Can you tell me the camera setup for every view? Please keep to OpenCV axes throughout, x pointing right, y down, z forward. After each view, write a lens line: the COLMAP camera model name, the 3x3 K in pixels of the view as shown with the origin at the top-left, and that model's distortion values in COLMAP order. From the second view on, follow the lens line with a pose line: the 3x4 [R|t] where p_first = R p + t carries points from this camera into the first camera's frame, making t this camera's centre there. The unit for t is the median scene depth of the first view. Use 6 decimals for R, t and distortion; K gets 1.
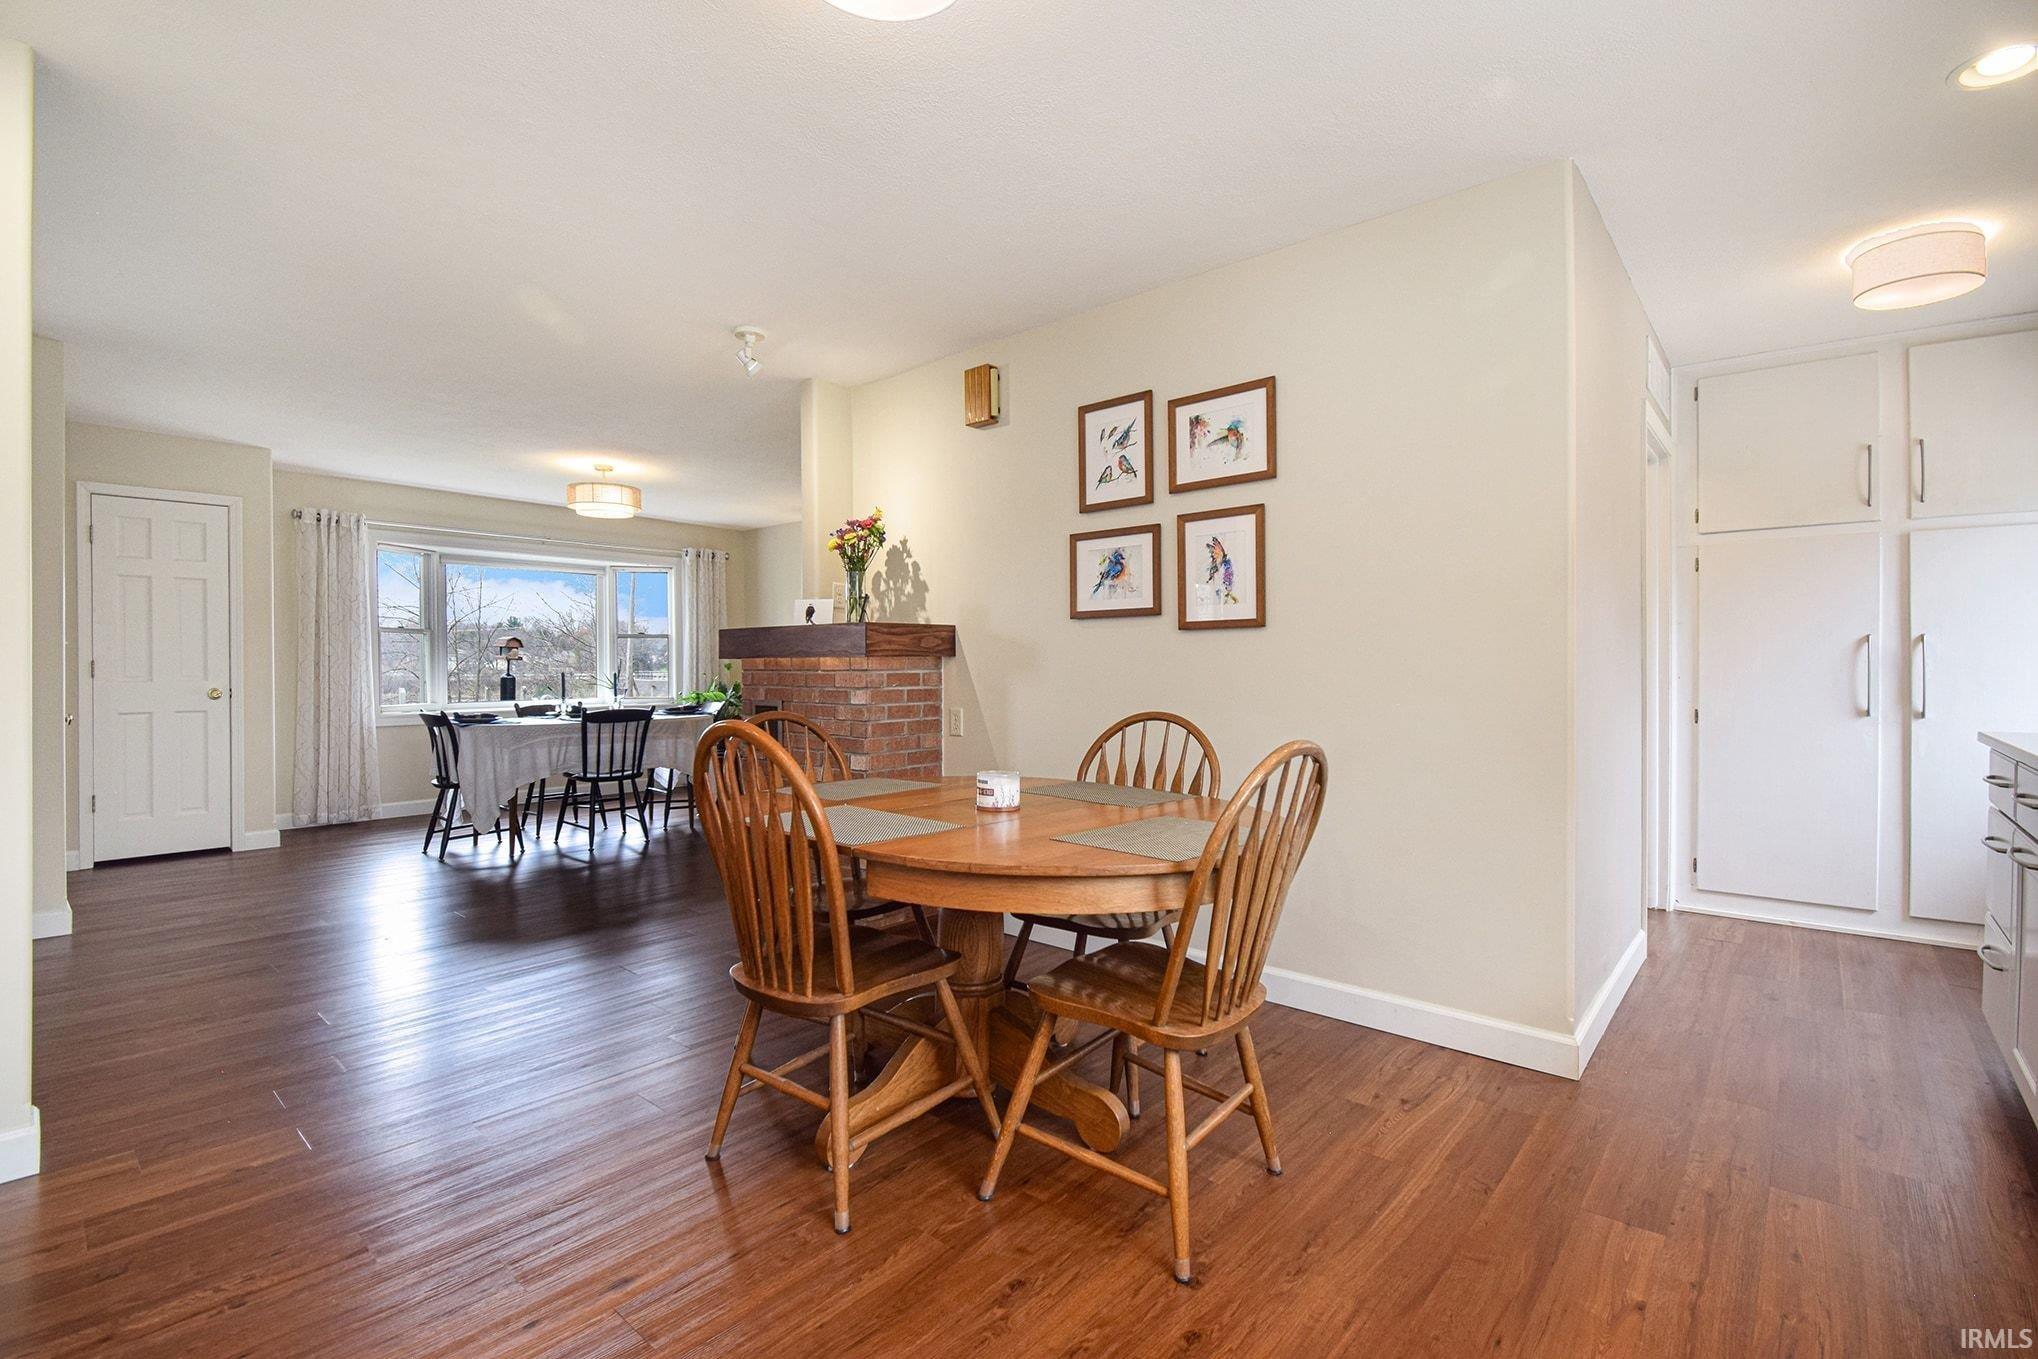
lens RADIAL K [[918.0, 0, 1021.8], [0, 918.0, 677.3], [0, 0, 1]] dist [0.003974, 0.000000]
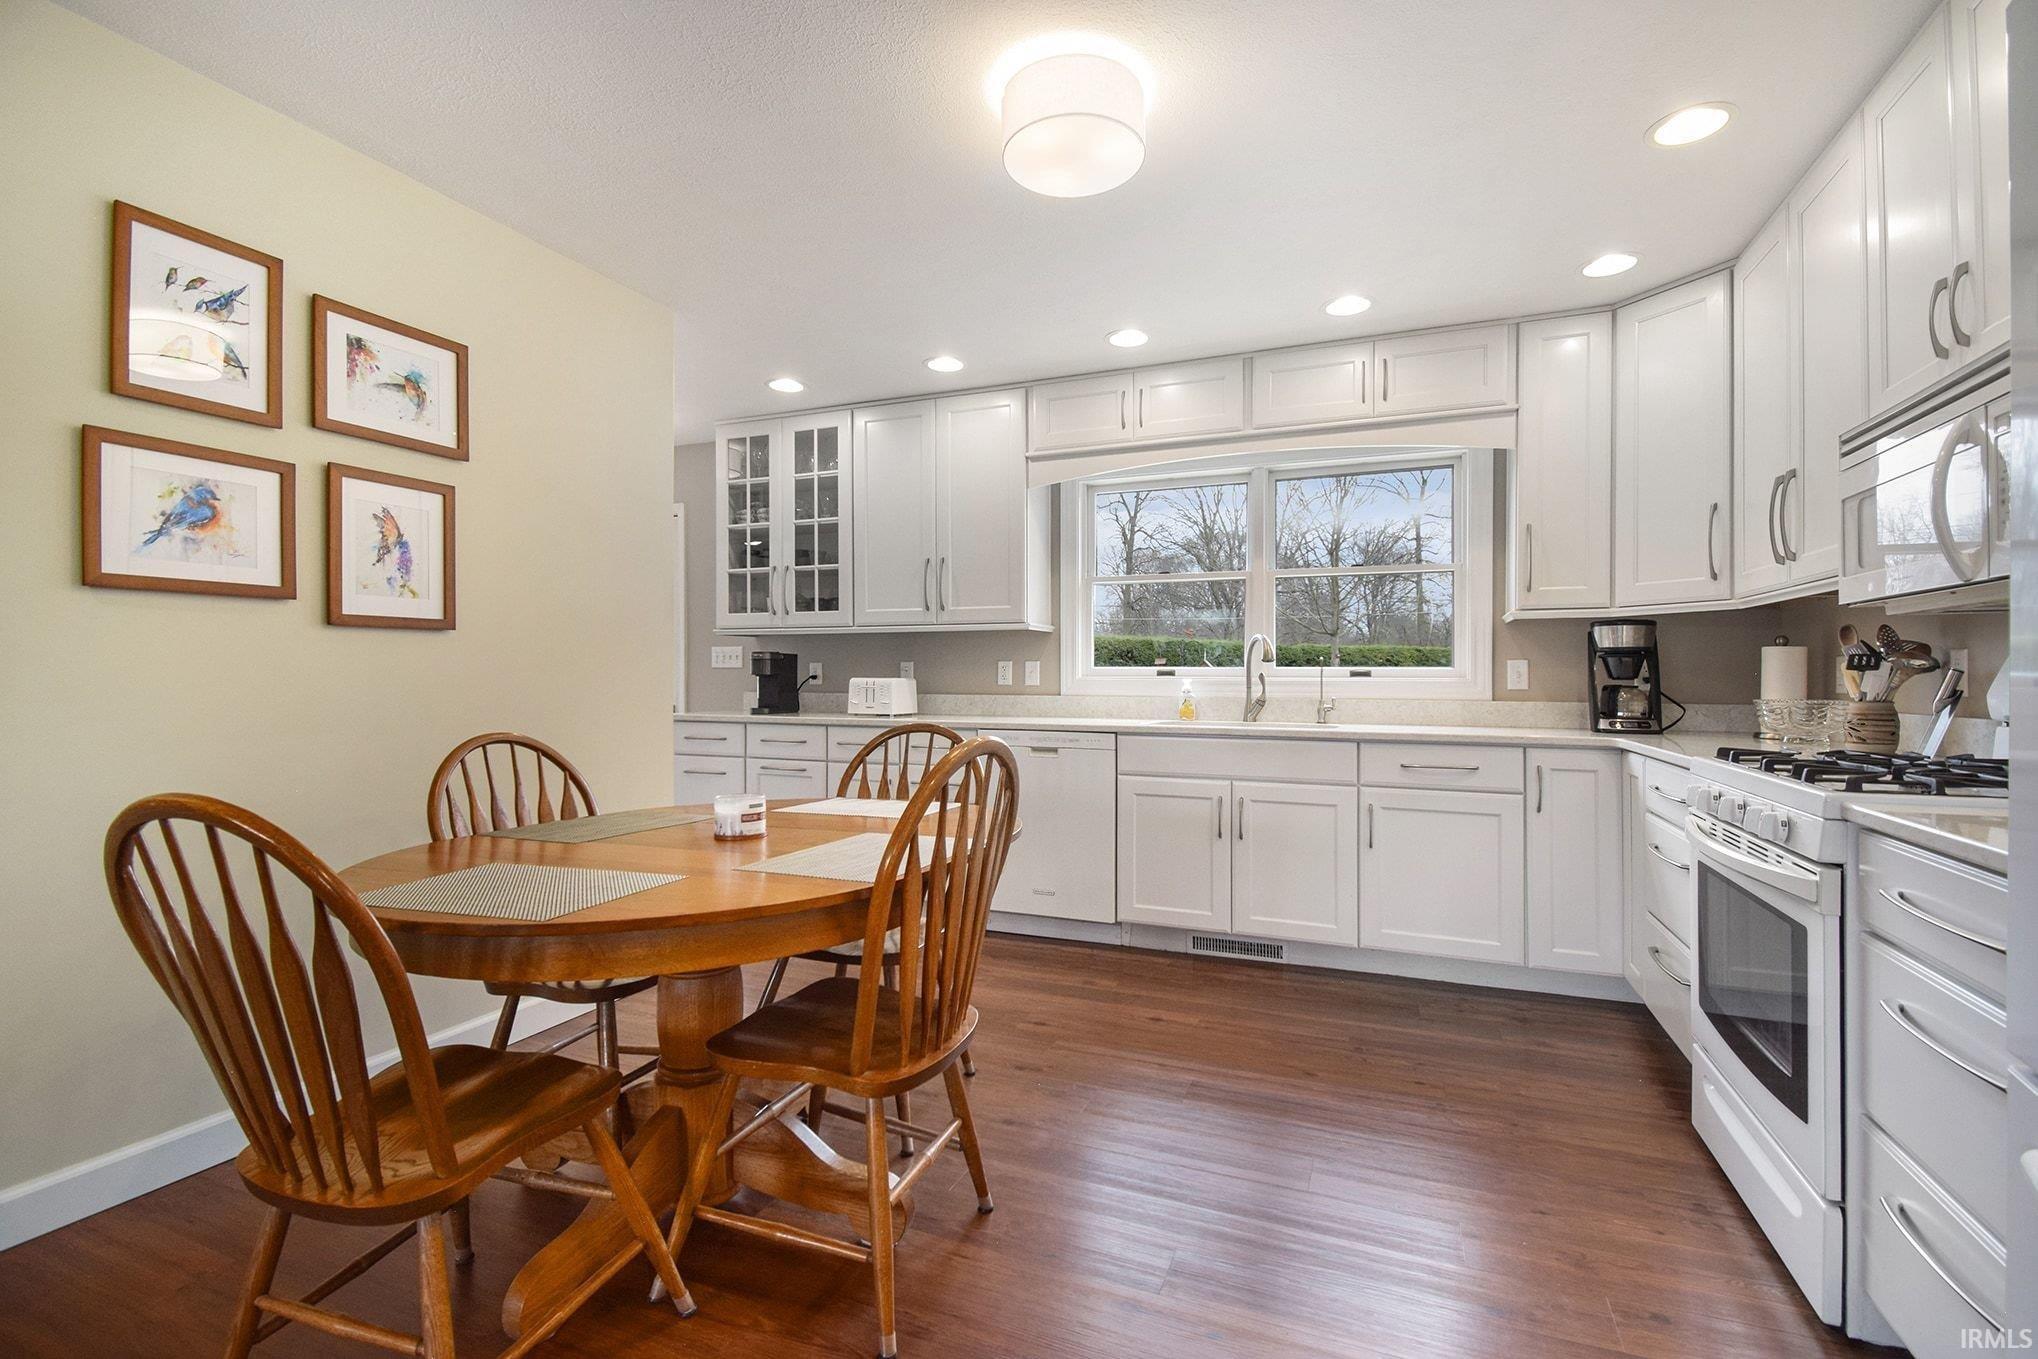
lens RADIAL K [[918.0, 0, 1026.0], [0, 918.0, 671.7], [0, 0, 1]] dist [0.003974, 0.000000]
pose [[-0.311295, 0.000600, 0.950313, -0.681552], [0.002791, 0.999996, 0.000283, -0.013377], [-0.950309, 0.002740, -0.311295, 0.716849]]
